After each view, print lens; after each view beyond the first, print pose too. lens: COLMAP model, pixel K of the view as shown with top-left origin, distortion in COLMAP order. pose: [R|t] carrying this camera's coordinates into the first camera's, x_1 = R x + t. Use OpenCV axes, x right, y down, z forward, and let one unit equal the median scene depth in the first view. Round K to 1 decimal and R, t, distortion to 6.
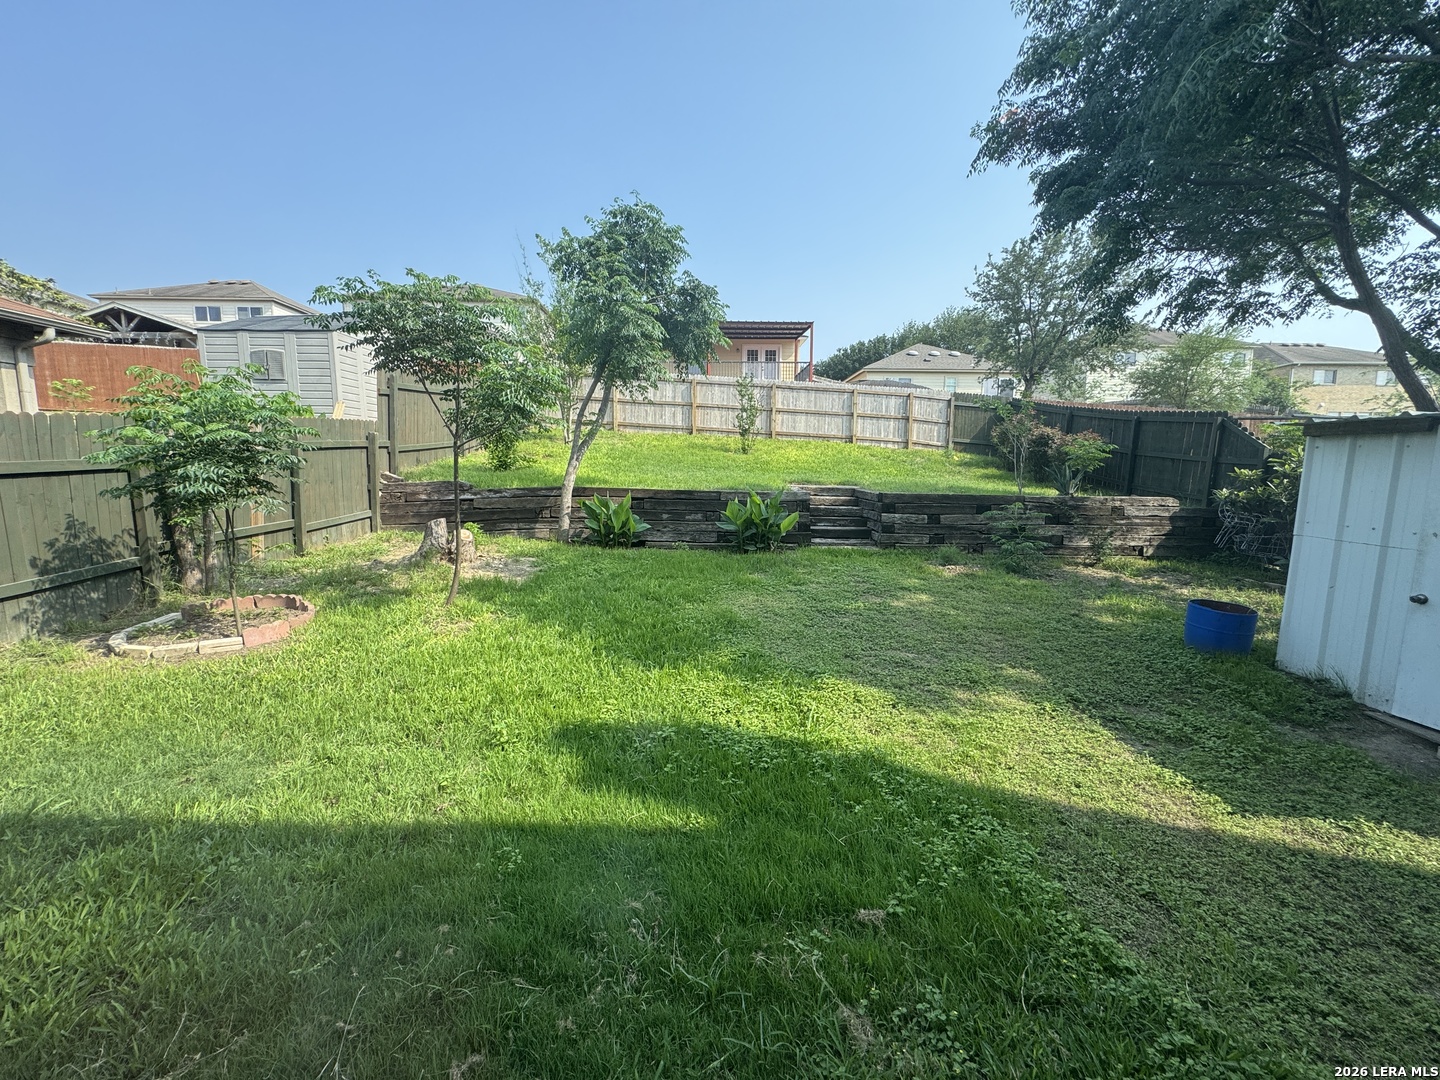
lens RADIAL K [[574.7, 0, 721.9], [0, 574.7, 539.8], [0, 0, 1]] dist [-0.002206, 0.001010]
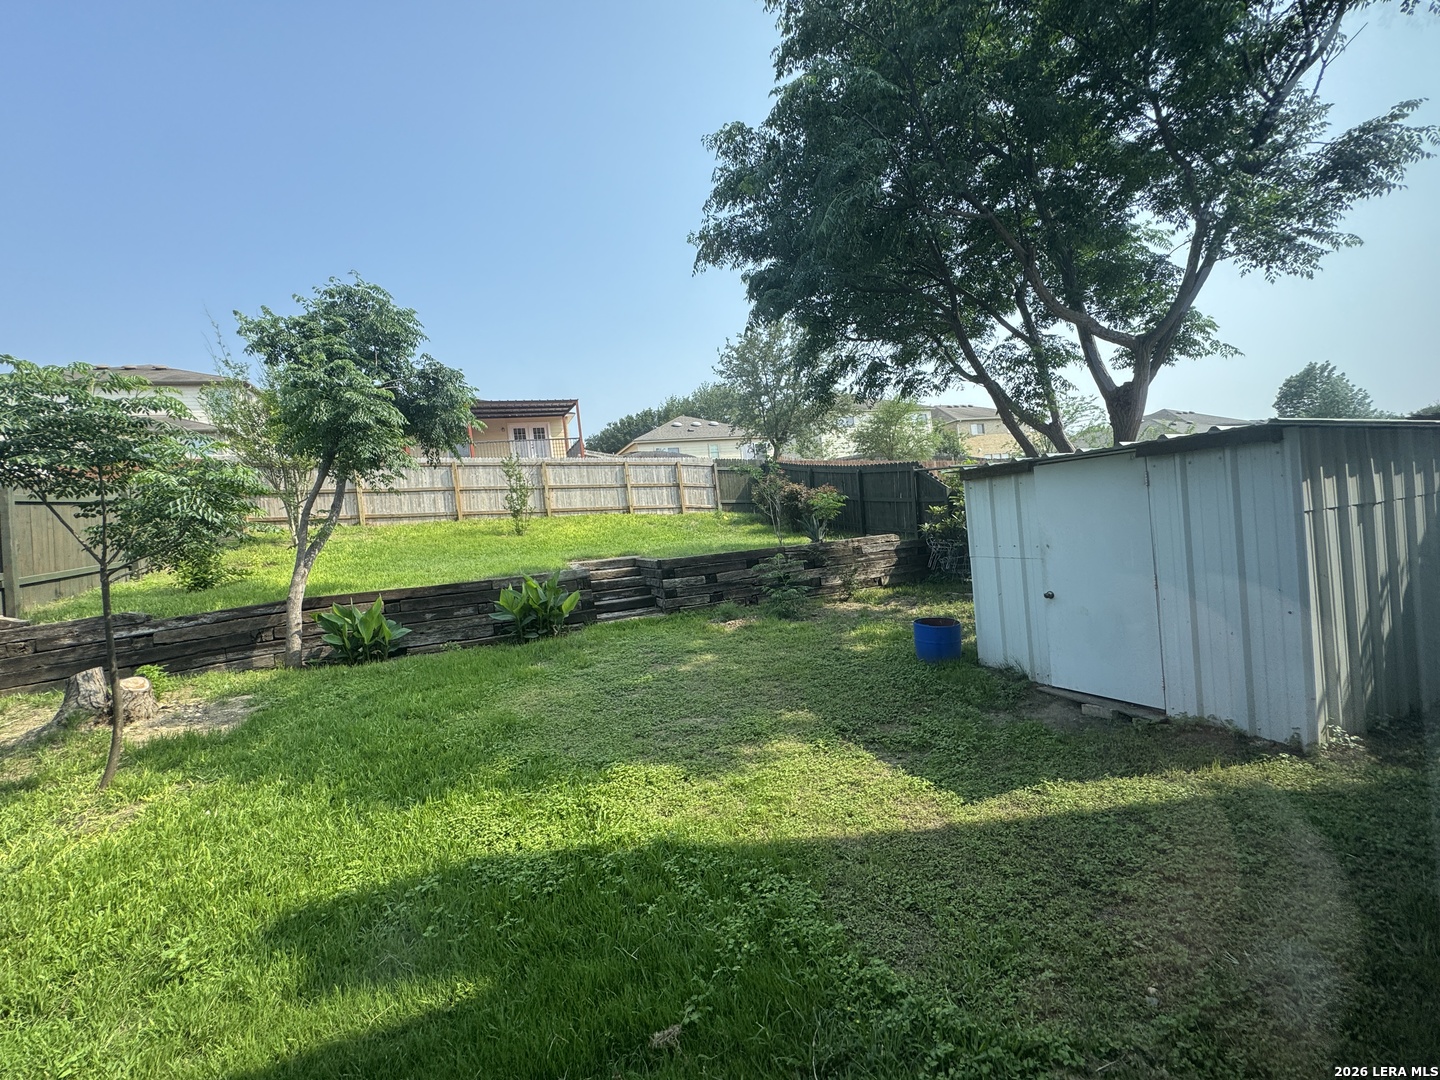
lens RADIAL K [[574.7, 0, 721.9], [0, 574.7, 539.8], [0, 0, 1]] dist [-0.002206, 0.001010]
pose [[0.928934, -0.111632, 0.353016, 0.031549], [0.152802, 0.984067, -0.090903, -0.009819], [-0.337244, 0.138384, 0.931191, -0.000058]]
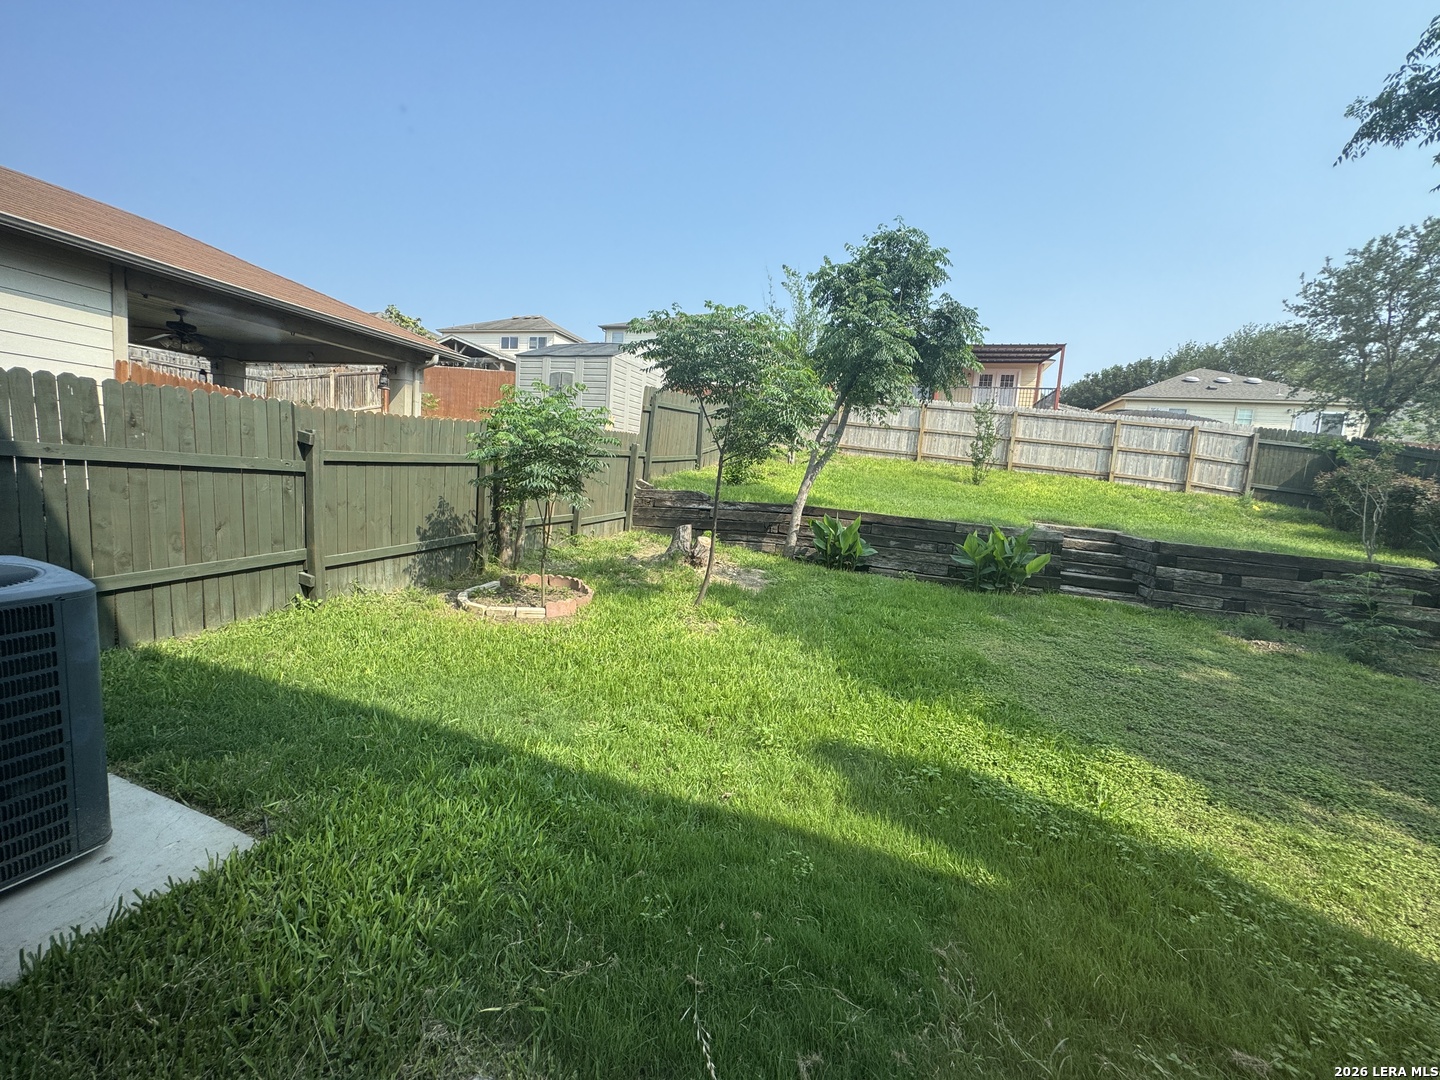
lens RADIAL K [[574.7, 0, 721.9], [0, 574.7, 539.8], [0, 0, 1]] dist [-0.002206, 0.001010]
pose [[0.939811, 0.100307, -0.326641, -0.074756], [-0.112491, 0.993479, -0.018573, 0.005234], [0.322648, 0.054199, 0.944966, -0.015418]]
